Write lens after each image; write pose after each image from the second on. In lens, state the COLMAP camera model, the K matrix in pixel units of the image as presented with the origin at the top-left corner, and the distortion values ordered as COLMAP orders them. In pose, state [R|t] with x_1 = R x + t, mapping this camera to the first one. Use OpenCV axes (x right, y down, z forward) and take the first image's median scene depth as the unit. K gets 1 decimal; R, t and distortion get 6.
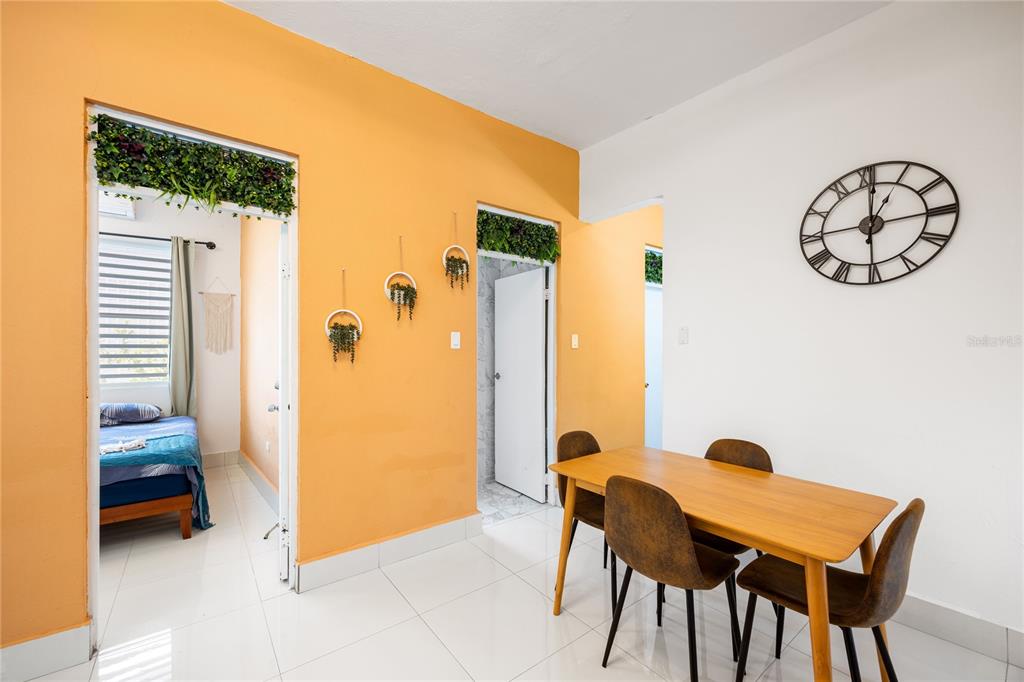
lens RADIAL K [[419.1, 0, 512.0], [0, 419.1, 341.0], [0, 0, 1]] dist [0.000661, 0.000100]
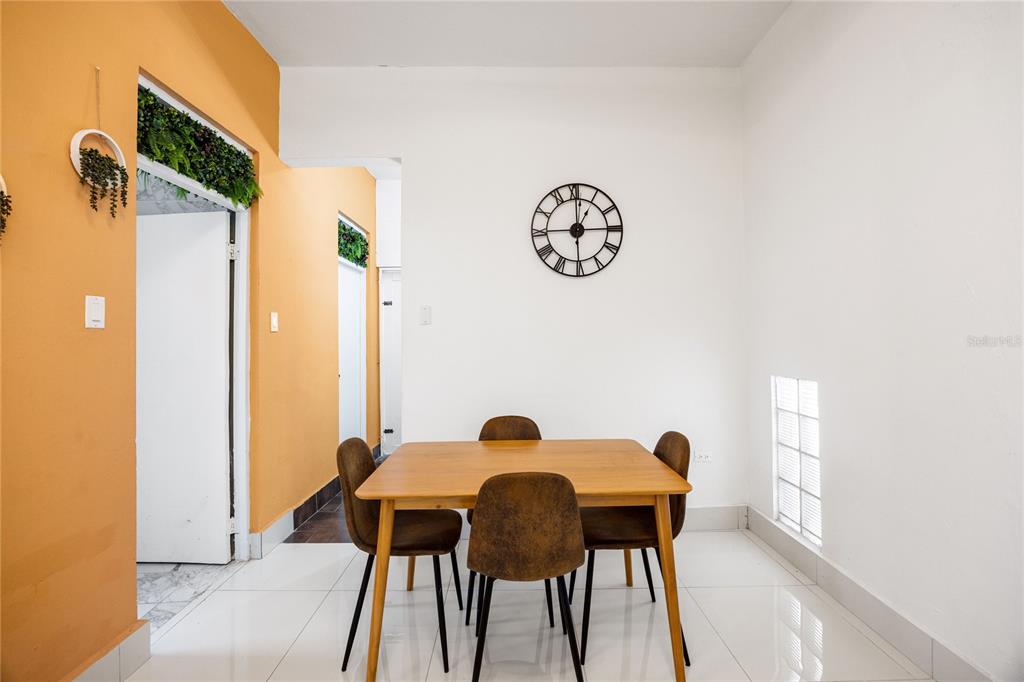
lens RADIAL K [[438.8, 0, 510.3], [0, 438.8, 324.9], [0, 0, 1]] dist [-0.010544, 0.000004]
pose [[0.616864, 0.010575, 0.786999, -0.289950], [0.002515, 0.999878, -0.015406, 0.028520], [-0.787066, 0.011483, 0.616762, 0.314299]]
